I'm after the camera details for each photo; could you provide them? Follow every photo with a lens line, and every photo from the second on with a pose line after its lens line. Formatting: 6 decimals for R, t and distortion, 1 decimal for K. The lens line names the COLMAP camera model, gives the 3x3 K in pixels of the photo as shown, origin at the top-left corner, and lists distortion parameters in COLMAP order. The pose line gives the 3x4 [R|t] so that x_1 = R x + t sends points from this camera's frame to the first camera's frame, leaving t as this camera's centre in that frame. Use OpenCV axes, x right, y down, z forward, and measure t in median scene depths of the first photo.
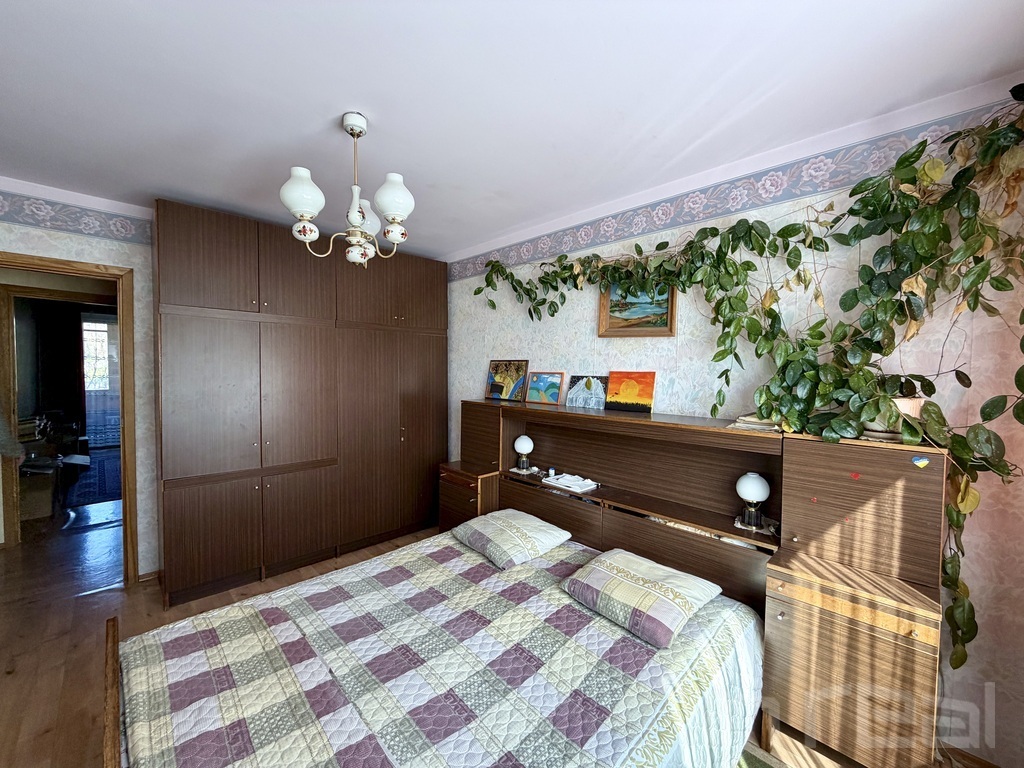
lens RADIAL K [[405.1, 0, 507.2], [0, 405.1, 383.9], [0, 0, 1]] dist [0.000916, 0.000095]
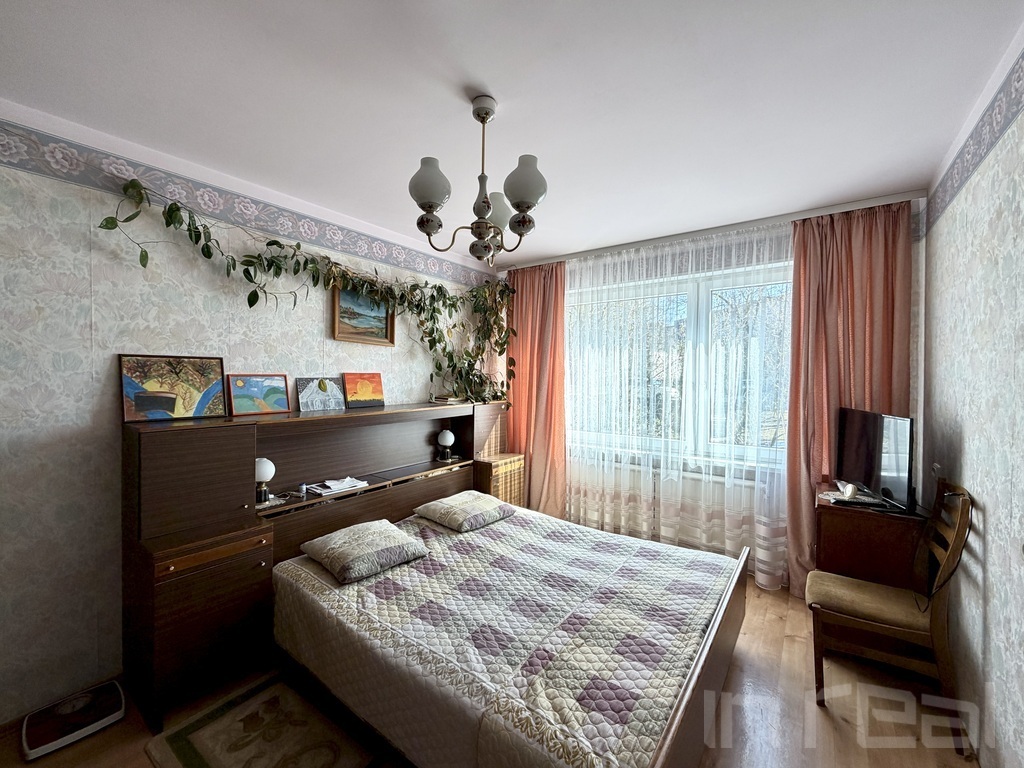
lens RADIAL K [[405.1, 0, 507.2], [0, 405.1, 383.9], [0, 0, 1]] dist [0.000916, 0.000095]
pose [[-0.142188, -0.032309, 0.989312, -0.869606], [0.031940, 0.998797, 0.037209, -0.028007], [-0.989324, 0.036889, -0.140985, 0.726718]]
